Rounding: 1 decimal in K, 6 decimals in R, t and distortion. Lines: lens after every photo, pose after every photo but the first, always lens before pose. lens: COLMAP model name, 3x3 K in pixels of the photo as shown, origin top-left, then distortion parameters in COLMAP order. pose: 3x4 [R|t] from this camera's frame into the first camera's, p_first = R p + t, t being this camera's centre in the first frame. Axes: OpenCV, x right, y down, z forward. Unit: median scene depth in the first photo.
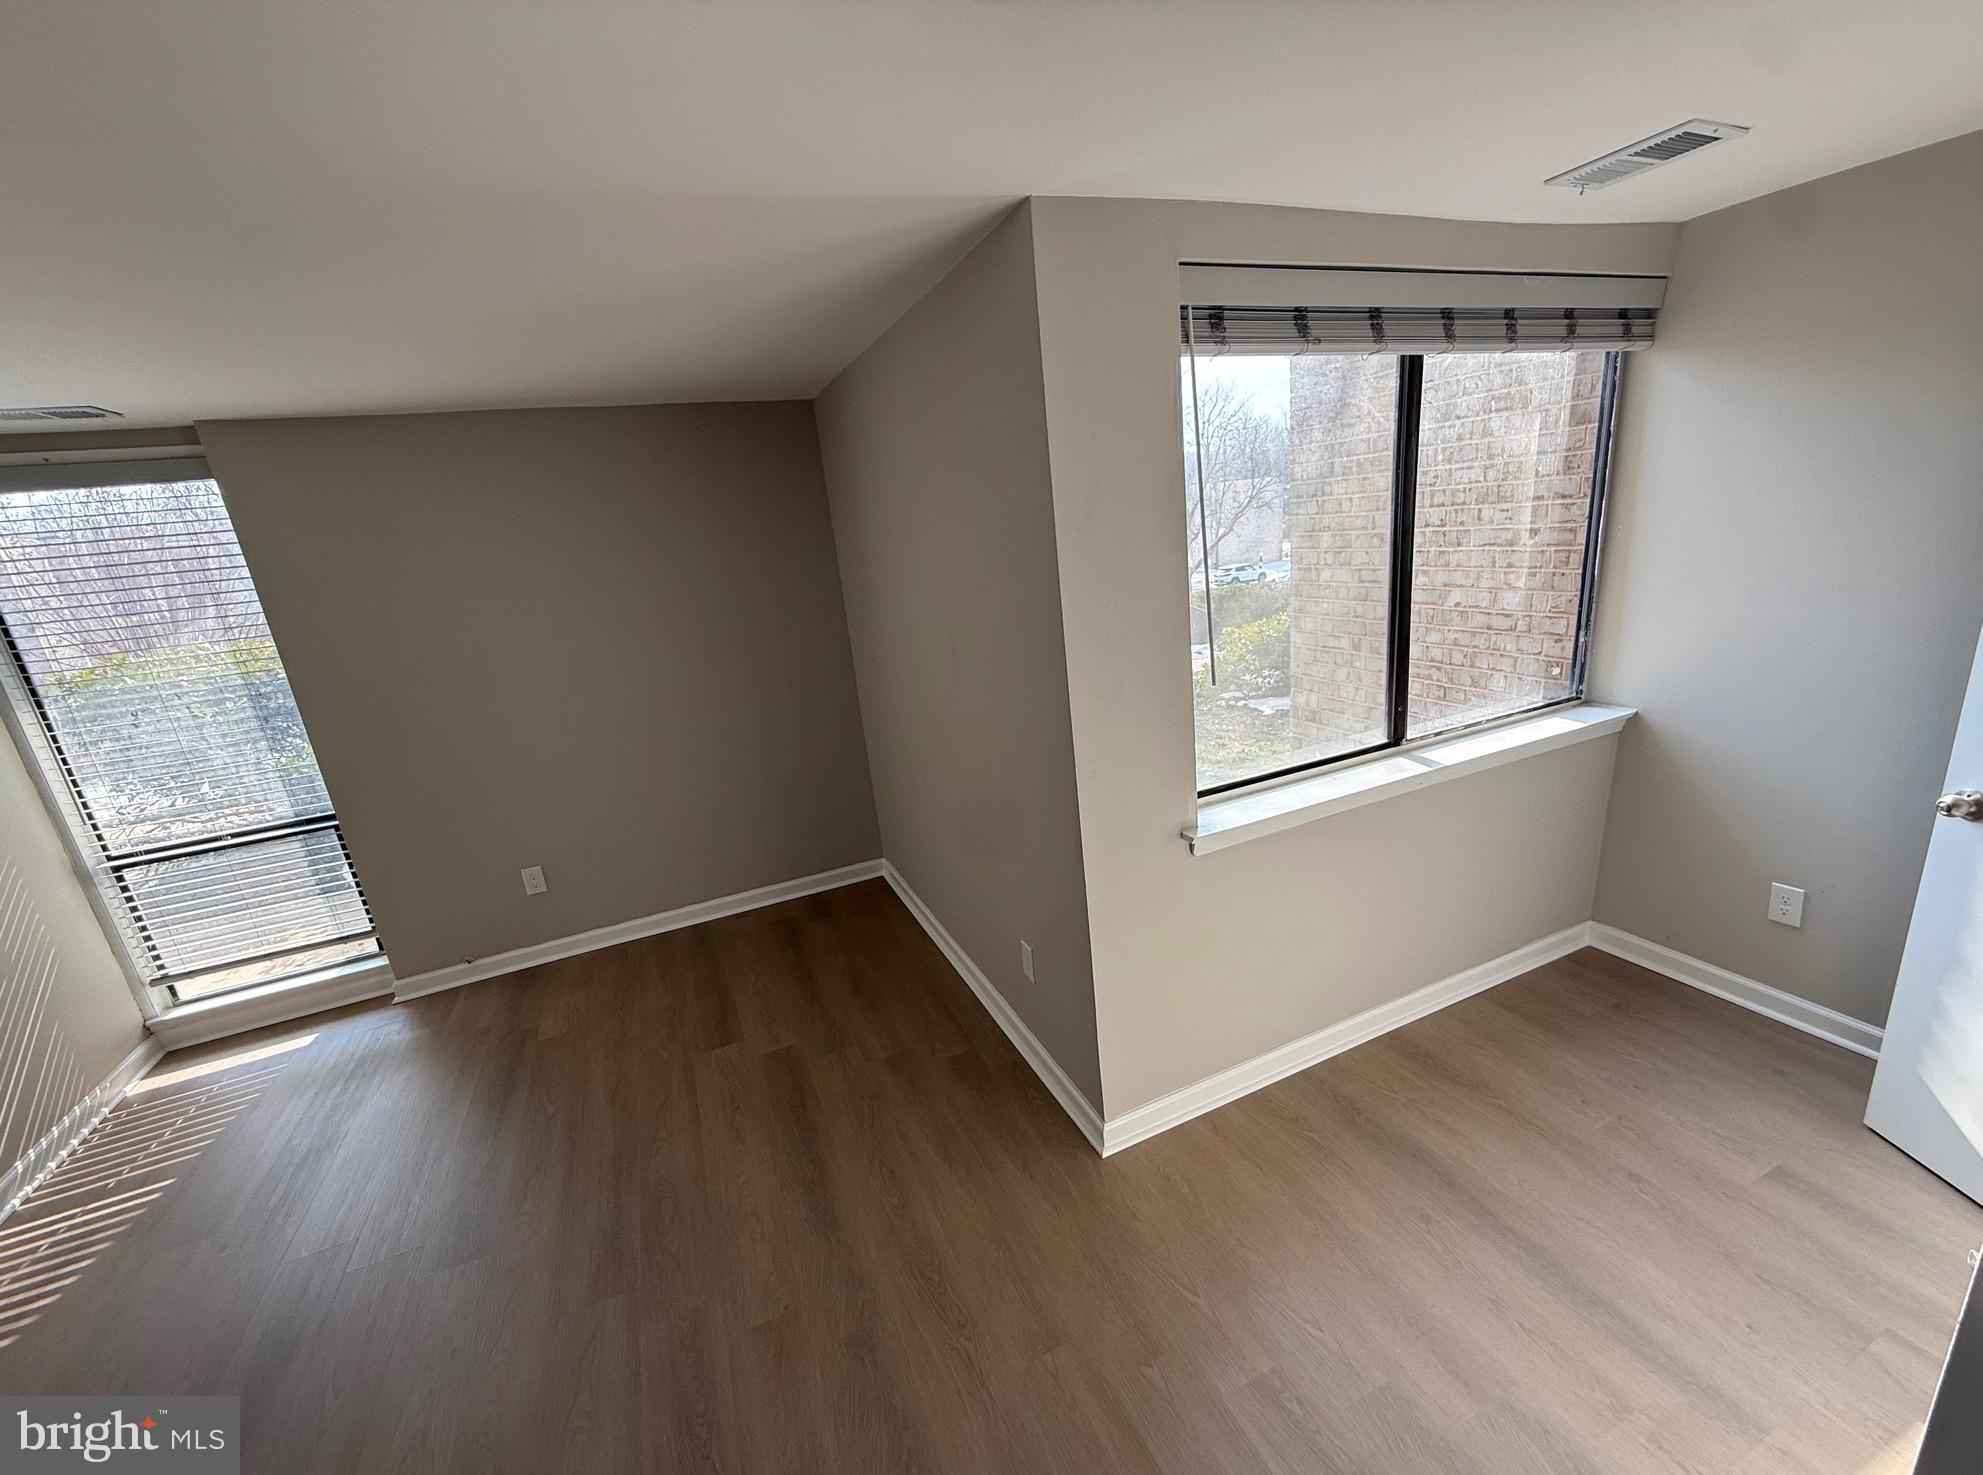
lens RADIAL K [[798.3, 0, 997.5], [0, 798.3, 741.8], [0, 0, 1]] dist [0.001631, 0.000370]
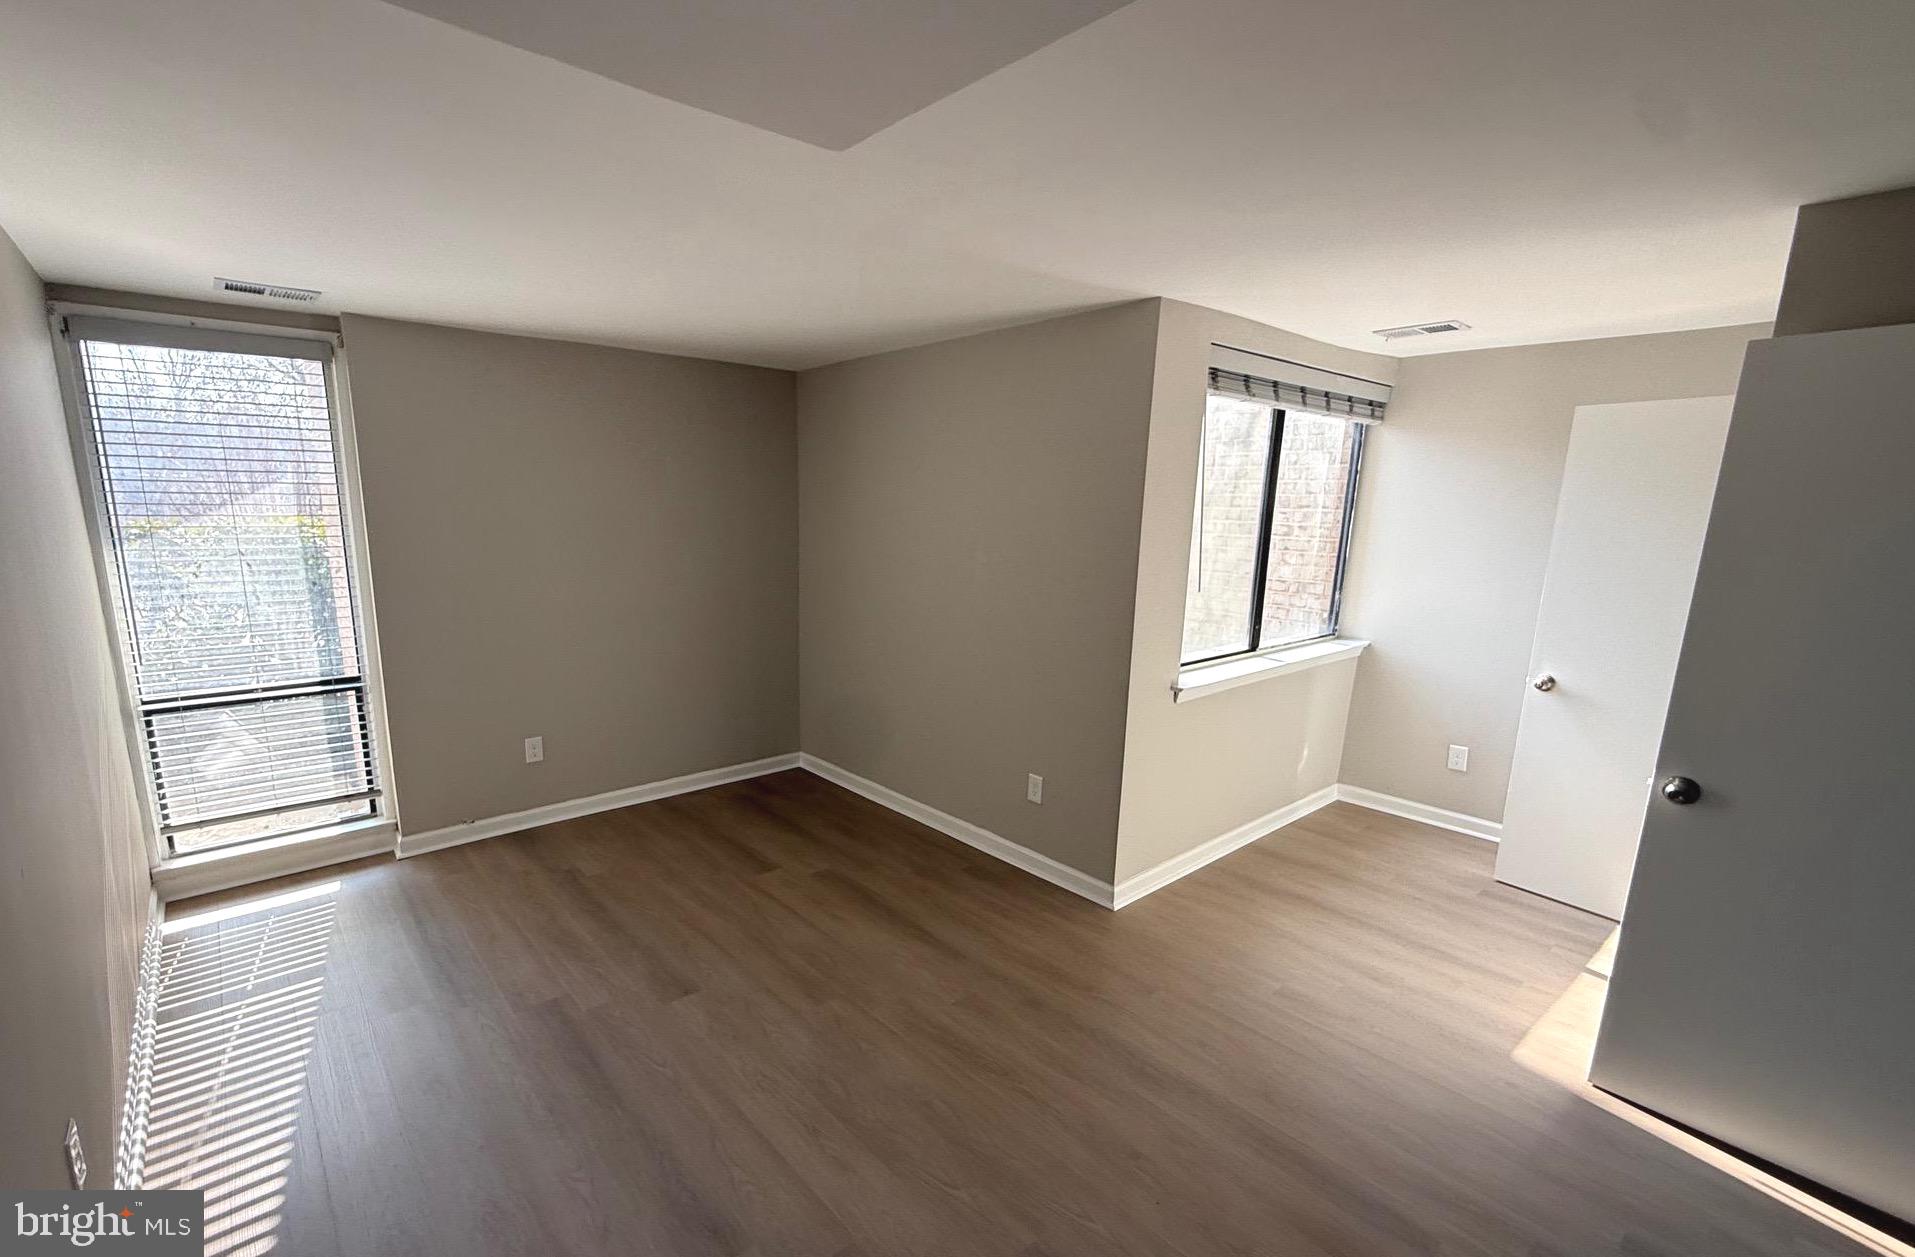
lens RADIAL K [[726.6, 0, 949.5], [0, 726.6, 625.3], [0, 0, 1]] dist [0.002790, 0.000233]
pose [[0.963799, 0.064522, 0.258704, -0.366301], [-0.039233, 0.994035, -0.101756, 0.101804], [-0.263726, 0.087922, 0.960582, -0.166103]]
